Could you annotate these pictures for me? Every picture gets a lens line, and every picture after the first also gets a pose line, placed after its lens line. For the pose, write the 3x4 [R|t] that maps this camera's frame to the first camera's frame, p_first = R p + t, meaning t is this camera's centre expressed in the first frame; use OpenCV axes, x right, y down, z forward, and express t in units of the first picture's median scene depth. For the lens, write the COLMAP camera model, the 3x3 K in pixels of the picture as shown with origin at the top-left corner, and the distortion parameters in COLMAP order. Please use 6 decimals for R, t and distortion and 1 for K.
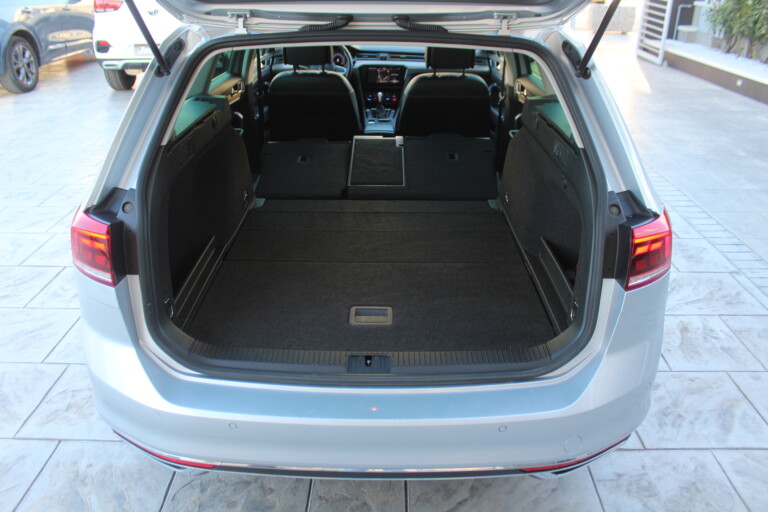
lens RADIAL K [[646.4, 0, 384.0], [0, 646.4, 256.0], [0, 0, 1]] dist [-0.172907, 0.143469]
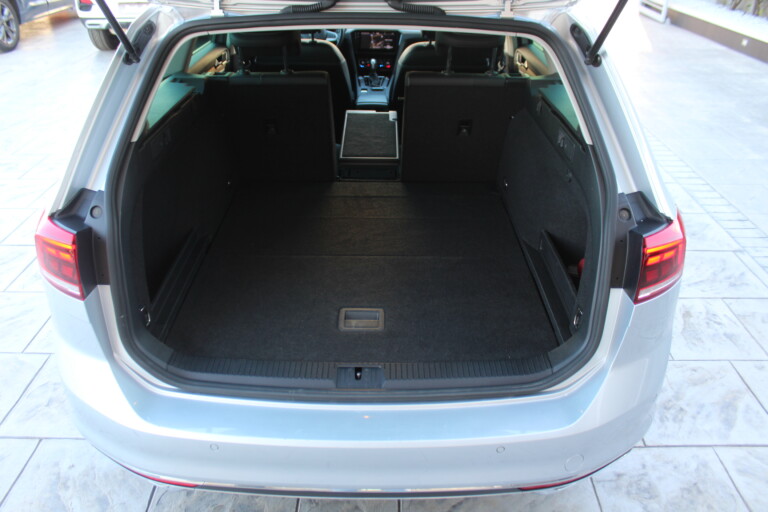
lens RADIAL K [[646.4, 0, 384.0], [0, 646.4, 256.0], [0, 0, 1]] dist [-0.172907, 0.143469]
pose [[0.999973, -0.000843, 0.007258, 0.004084], [0.000327, 0.997492, 0.070776, -0.045830], [-0.007300, -0.070772, 0.997466, 0.047128]]
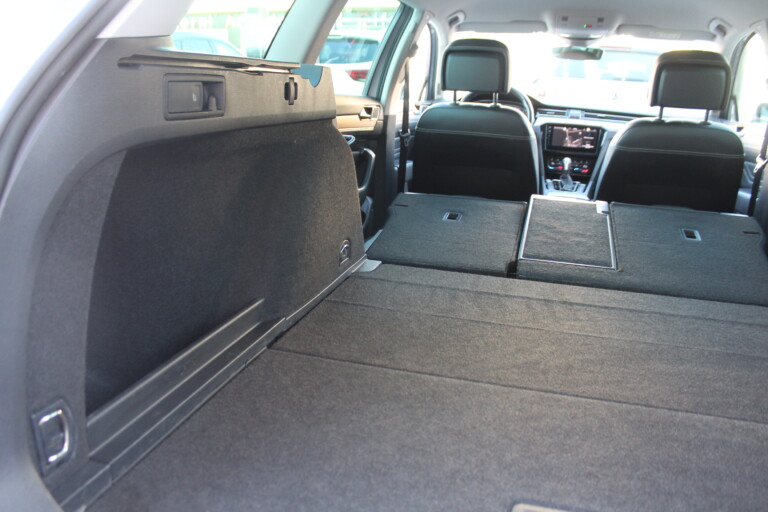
lens RADIAL K [[646.4, 0, 384.0], [0, 646.4, 256.0], [0, 0, 1]] dist [-0.172907, 0.143469]
pose [[0.965537, 0.101304, -0.239743, -0.036111], [-0.141873, 0.977113, -0.158497, 0.002408], [0.218199, 0.187048, 0.957811, 0.418588]]
